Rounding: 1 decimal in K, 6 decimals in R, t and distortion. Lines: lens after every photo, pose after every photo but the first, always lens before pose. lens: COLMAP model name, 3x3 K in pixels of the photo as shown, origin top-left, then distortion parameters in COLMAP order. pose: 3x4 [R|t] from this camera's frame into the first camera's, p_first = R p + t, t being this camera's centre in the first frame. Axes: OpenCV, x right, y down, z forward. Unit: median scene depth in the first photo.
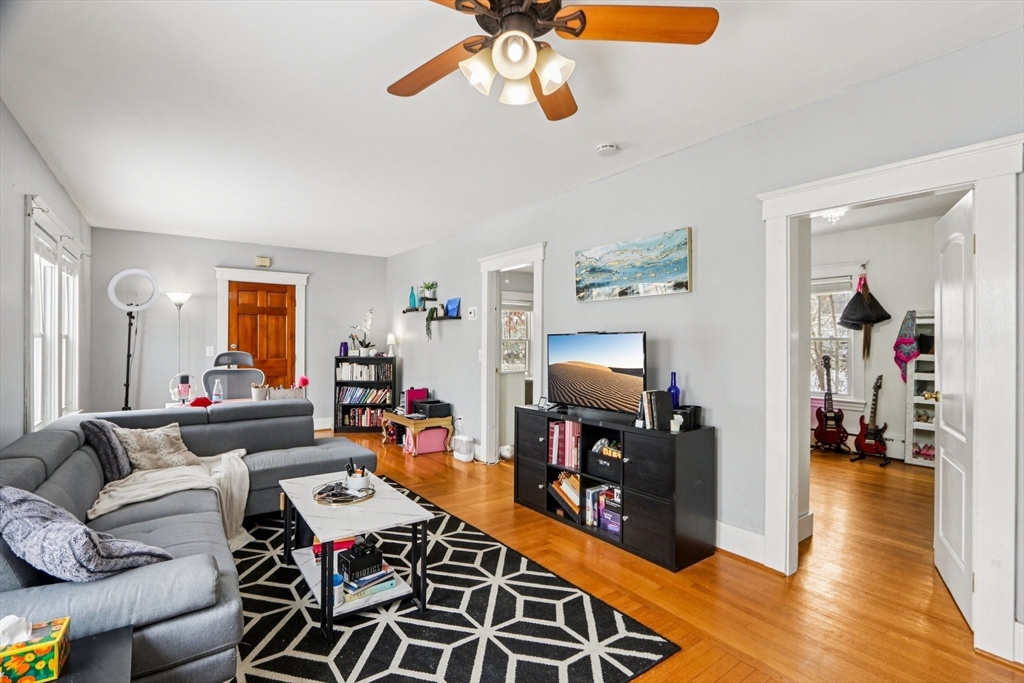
lens RADIAL K [[487.2, 0, 512.4], [0, 487.2, 340.6], [0, 0, 1]] dist [-0.005331, -0.000342]
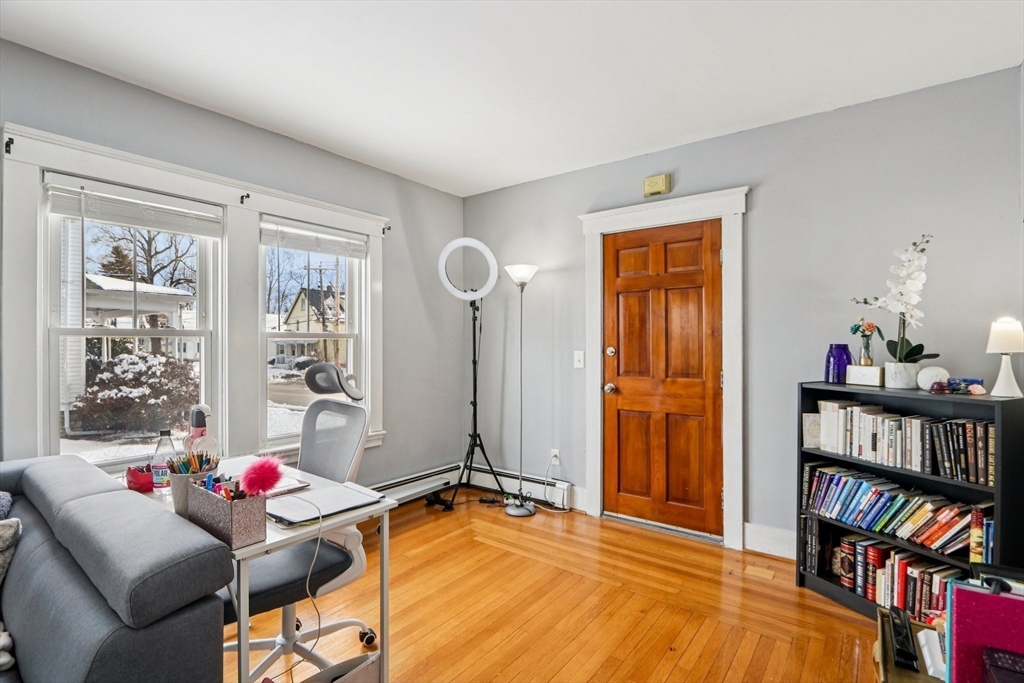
lens RADIAL K [[487.2, 0, 517.3], [0, 487.2, 343.1], [0, 0, 1]] dist [-0.005331, -0.000342]
pose [[0.296105, -0.003041, -0.955150, -0.069633], [-0.002447, 0.999989, -0.003943, 0.004109], [0.955152, 0.003505, 0.296095, 0.673792]]
